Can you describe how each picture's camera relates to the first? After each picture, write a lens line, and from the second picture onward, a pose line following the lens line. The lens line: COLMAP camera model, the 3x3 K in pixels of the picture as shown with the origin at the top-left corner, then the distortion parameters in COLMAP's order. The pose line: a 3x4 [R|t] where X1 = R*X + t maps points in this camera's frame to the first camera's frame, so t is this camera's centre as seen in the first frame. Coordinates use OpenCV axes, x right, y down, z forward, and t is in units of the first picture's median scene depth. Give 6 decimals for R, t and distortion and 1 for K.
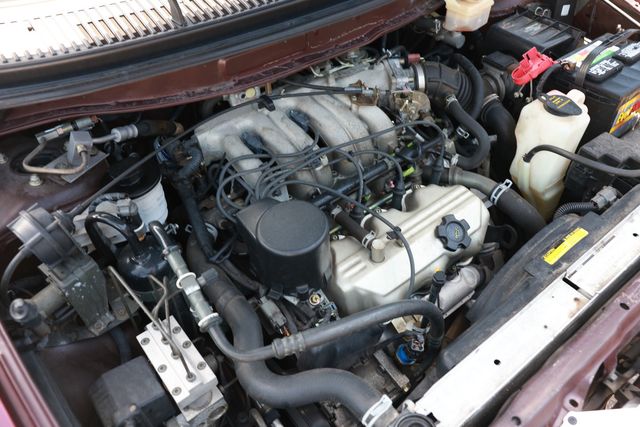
lens RADIAL K [[485.3, 0, 316.6], [0, 485.3, 216.8], [0, 0, 1]] dist [-0.099230, 0.069702]
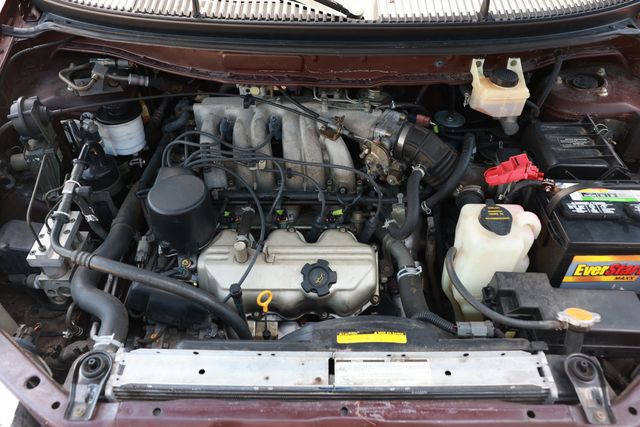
lens RADIAL K [[485.3, 0, 316.9], [0, 485.3, 215.8], [0, 0, 1]] dist [-0.099230, 0.069702]
pose [[0.792563, 0.450006, -0.411506, 0.663554], [-0.463198, 0.883186, 0.073692, -0.160945], [0.396598, 0.132203, 0.908423, 0.045477]]
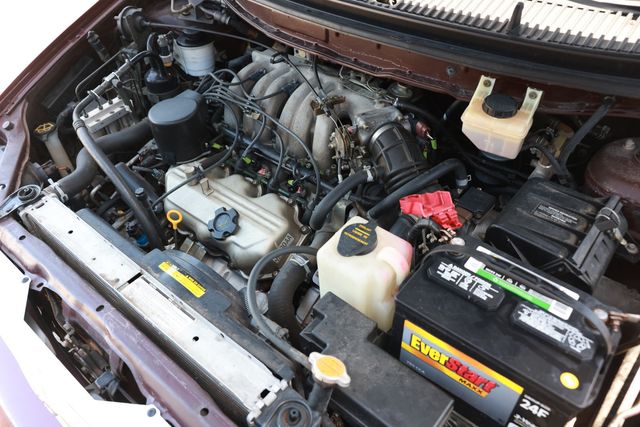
lens RADIAL K [[485.3, 0, 322.7], [0, 485.3, 212.2], [0, 0, 1]] dist [-0.099230, 0.069702]
pose [[0.239738, 0.693605, -0.679292, 1.092466], [-0.681070, 0.618790, 0.391462, -0.577507], [0.691860, 0.368797, 0.620741, 0.476511]]
